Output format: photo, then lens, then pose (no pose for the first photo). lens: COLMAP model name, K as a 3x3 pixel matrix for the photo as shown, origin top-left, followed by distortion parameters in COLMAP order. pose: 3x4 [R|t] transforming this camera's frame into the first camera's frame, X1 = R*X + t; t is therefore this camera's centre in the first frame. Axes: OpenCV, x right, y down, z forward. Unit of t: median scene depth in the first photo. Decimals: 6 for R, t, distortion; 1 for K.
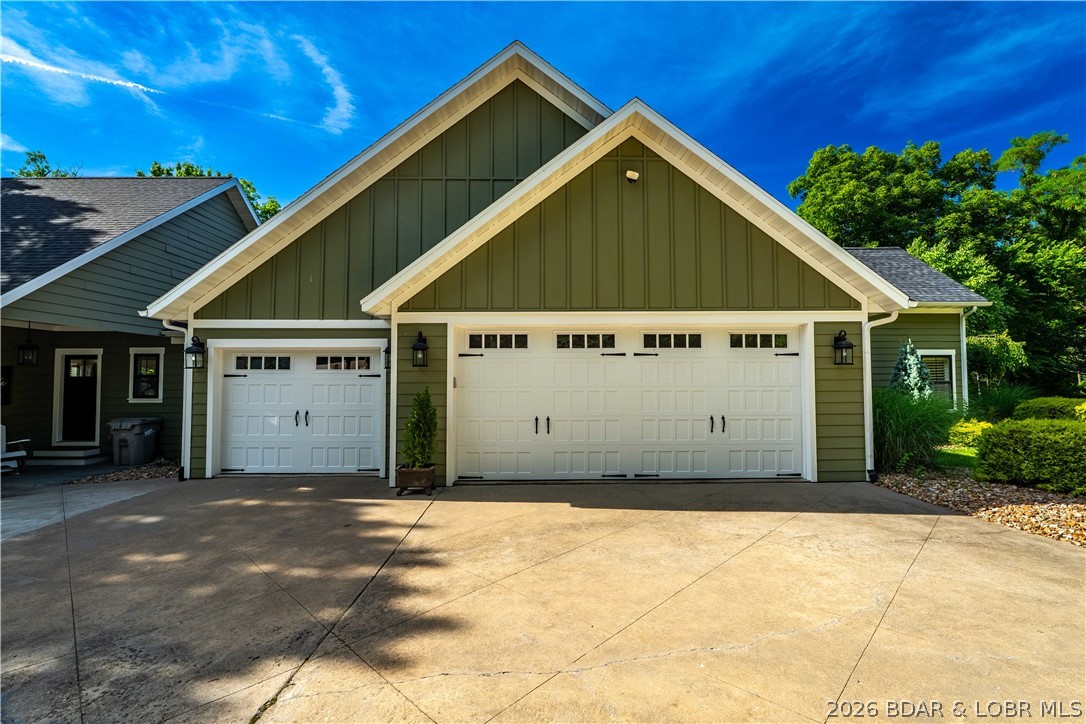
lens RADIAL K [[477.8, 0, 543.0], [0, 477.8, 362.0], [0, 0, 1]] dist [-0.008961, 0.000292]
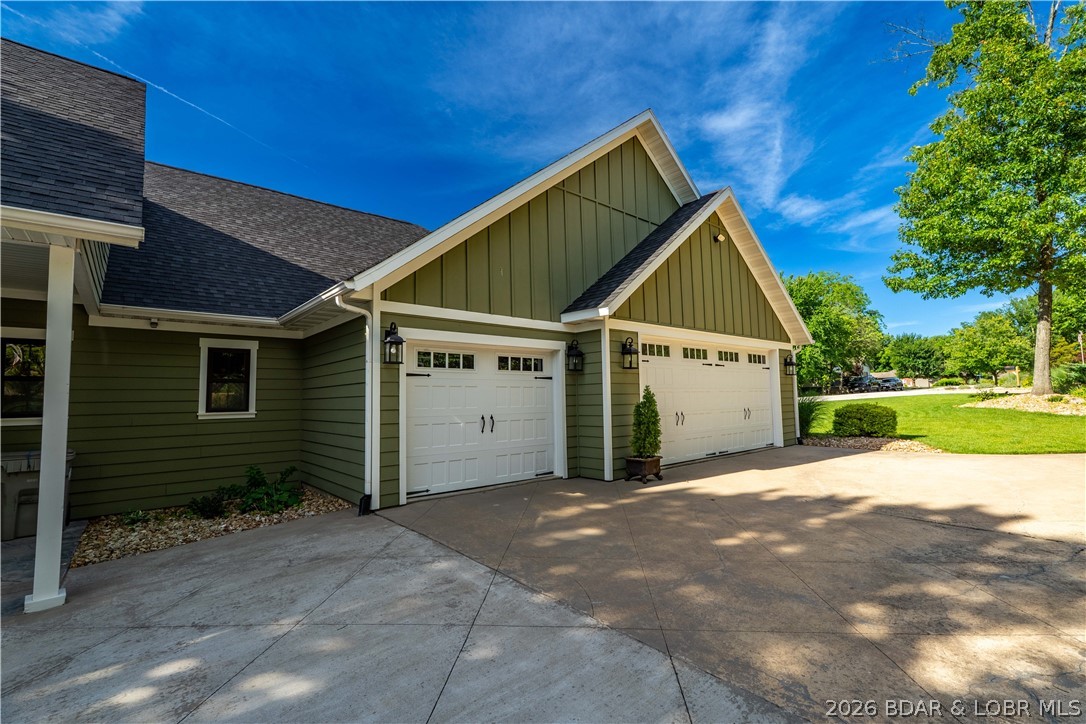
lens RADIAL K [[473.4, 0, 543.0], [0, 473.4, 362.0], [0, 0, 1]] dist [-0.007731, -0.000074]
pose [[0.773201, 0.039107, 0.632954, -1.023685], [-0.006446, 0.998530, -0.053819, 0.050507], [-0.634128, 0.037533, 0.772317, 0.246589]]
